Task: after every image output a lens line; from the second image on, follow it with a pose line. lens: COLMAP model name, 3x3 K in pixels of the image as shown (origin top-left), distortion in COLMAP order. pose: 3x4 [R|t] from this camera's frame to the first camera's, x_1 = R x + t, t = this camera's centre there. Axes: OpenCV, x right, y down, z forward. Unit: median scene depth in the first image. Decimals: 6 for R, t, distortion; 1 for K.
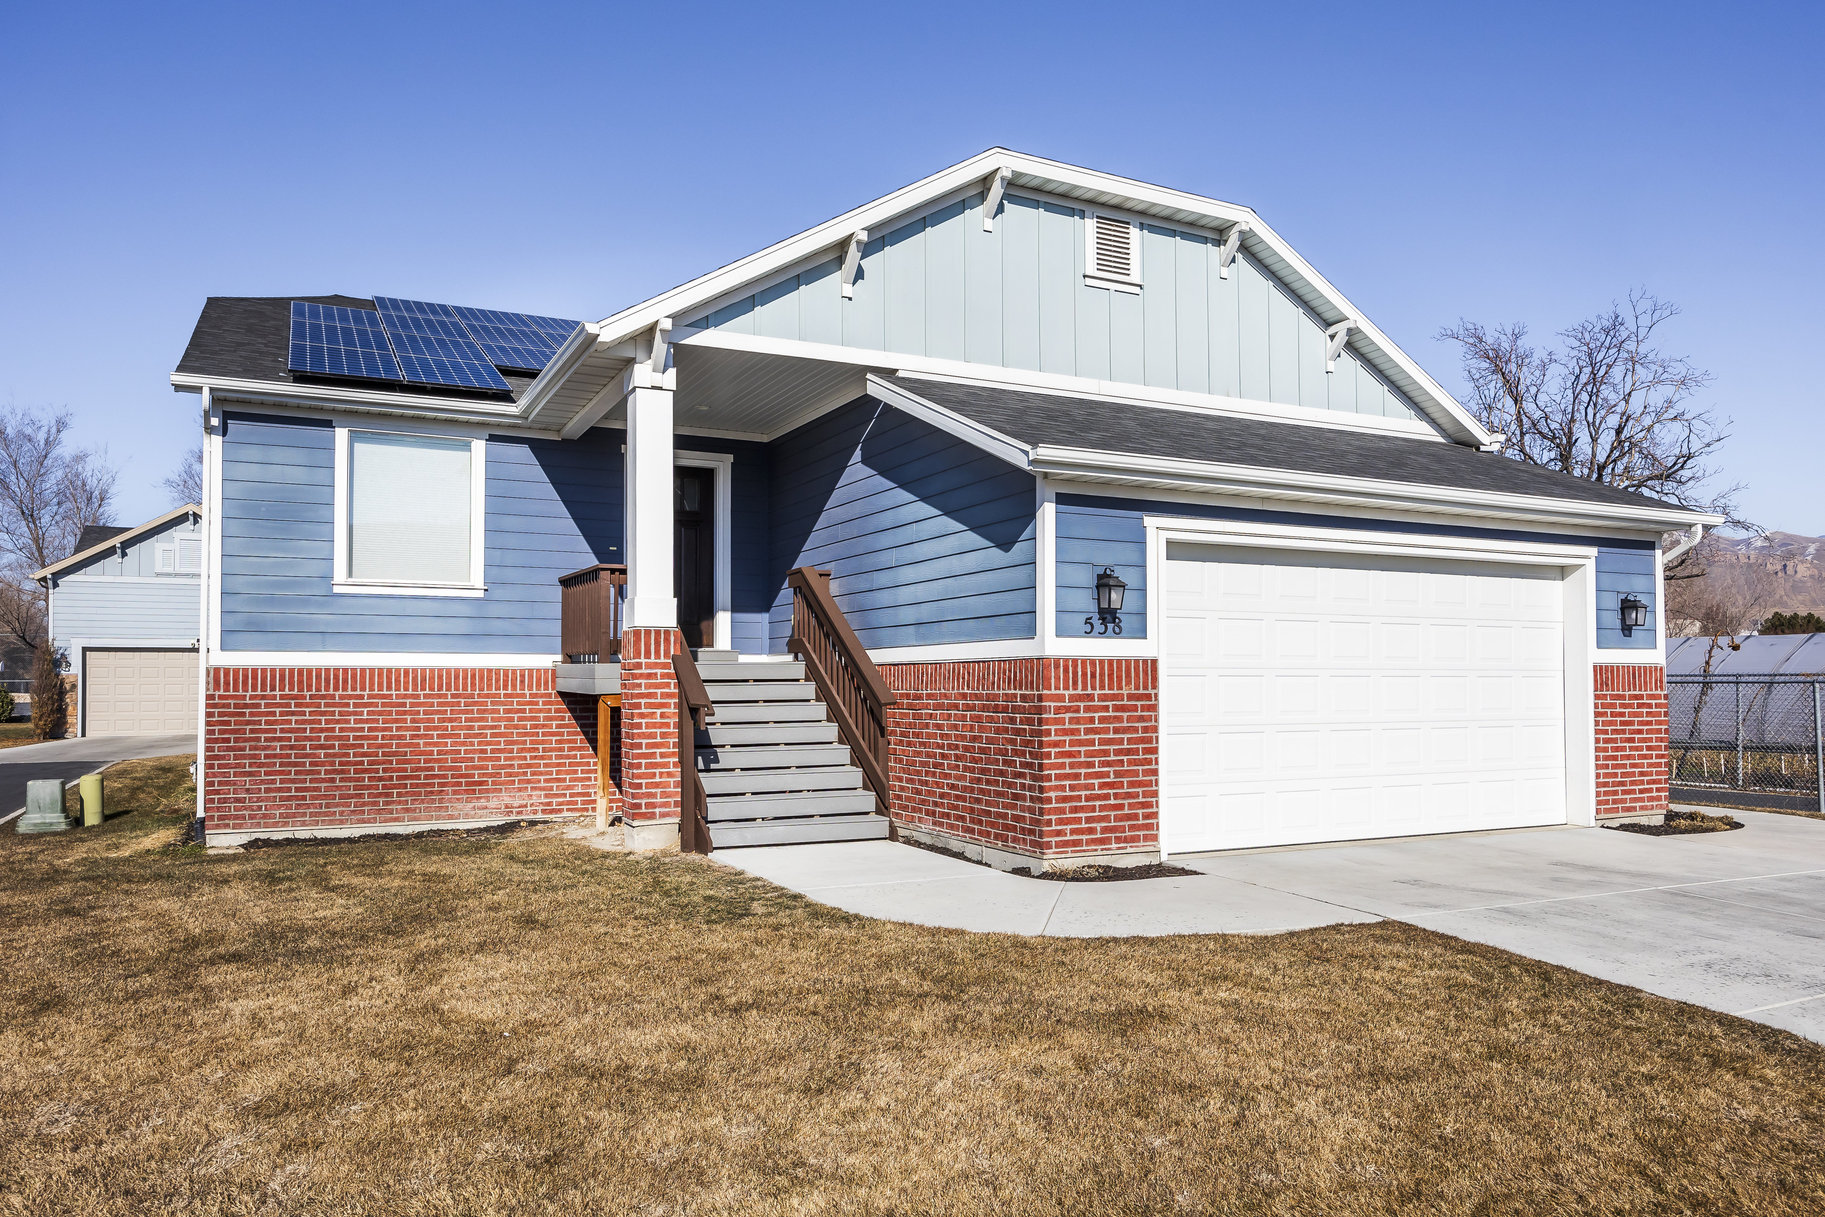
lens RADIAL K [[1216.0, 0, 905.6], [0, 1216.0, 600.5], [0, 0, 1]] dist [-0.008996, 0.004365]
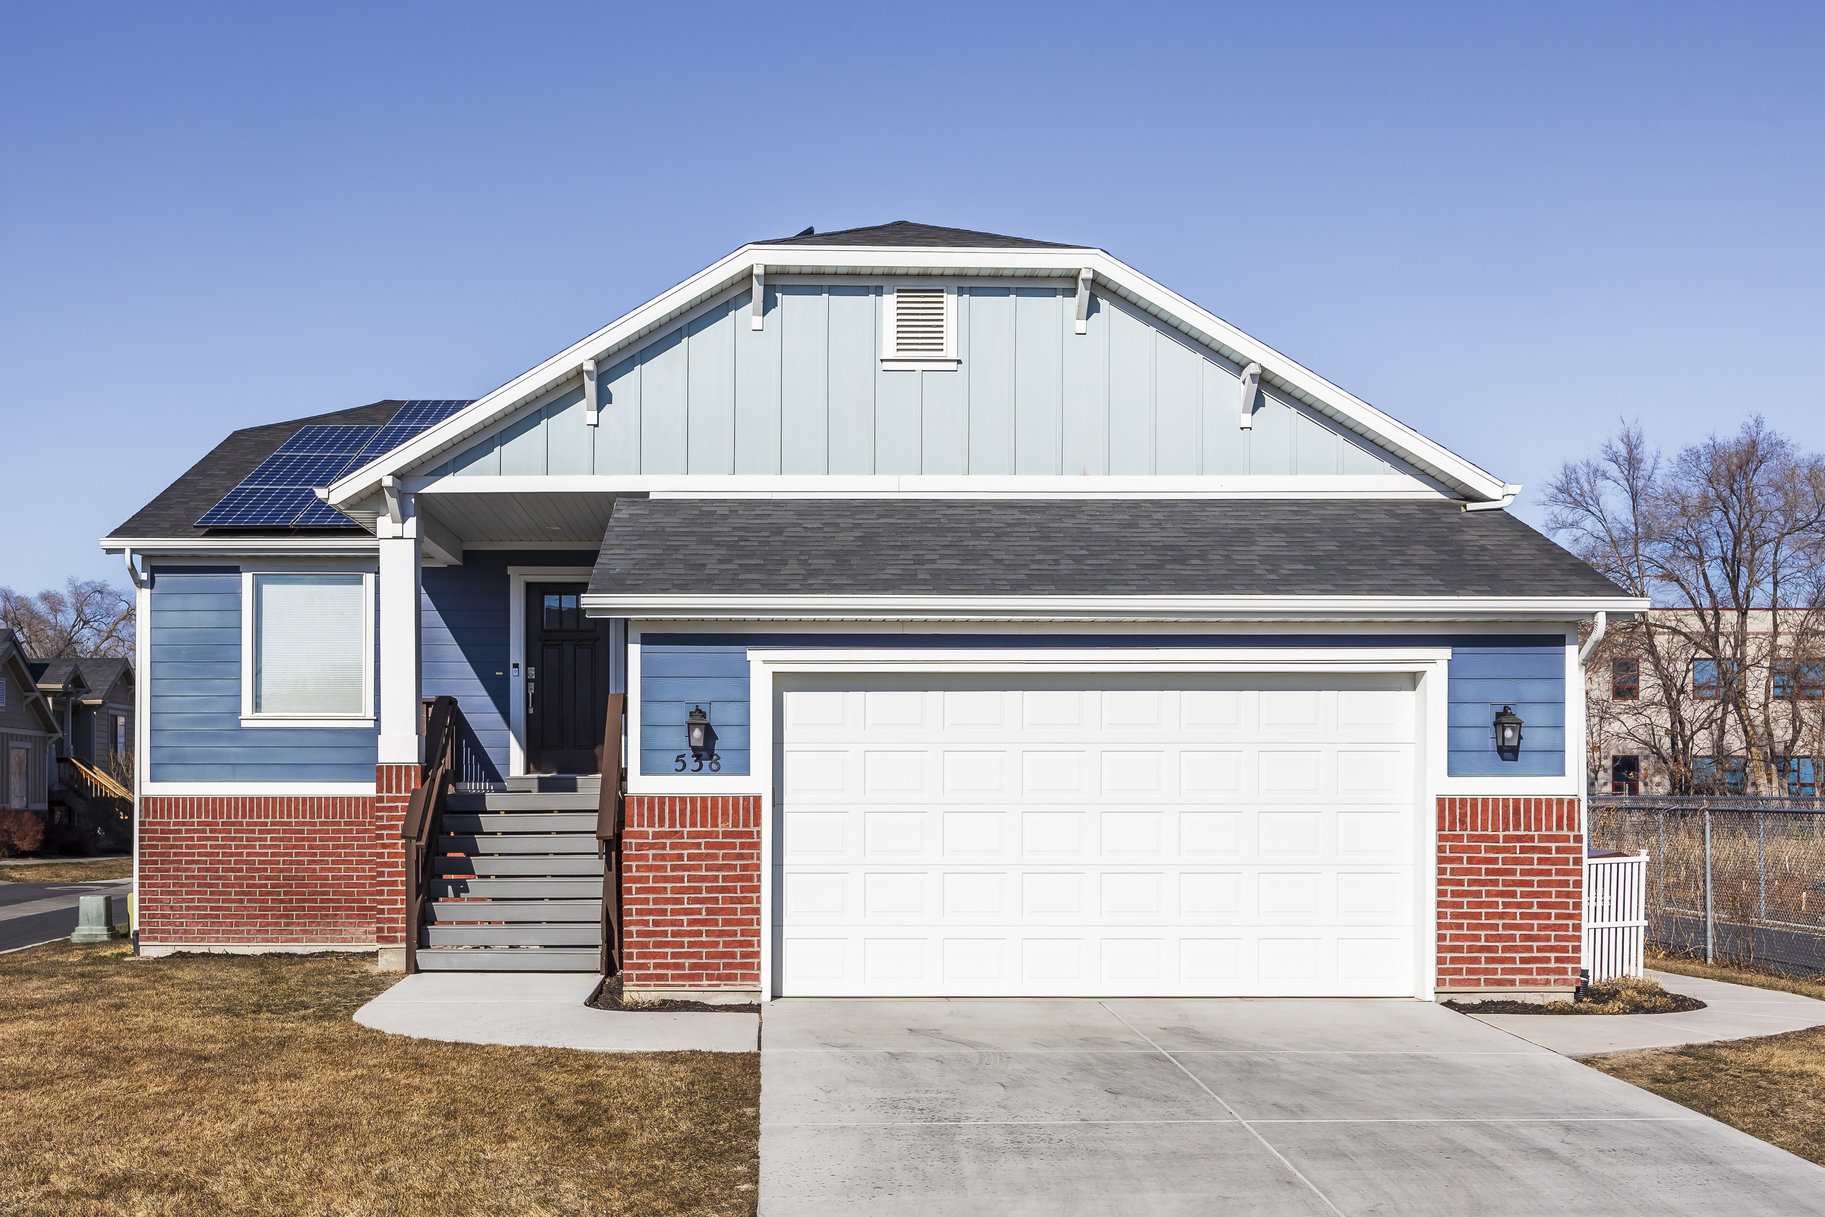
lens RADIAL K [[1884.3, 0, 844.8], [0, 1884.3, 652.3], [0, 0, 1]] dist [-0.023023, 0.000000]
pose [[0.899558, -0.031100, -0.435692, 0.762791], [0.029289, 0.999512, -0.010875, -0.040113], [0.435818, -0.002979, 0.900030, -0.276048]]
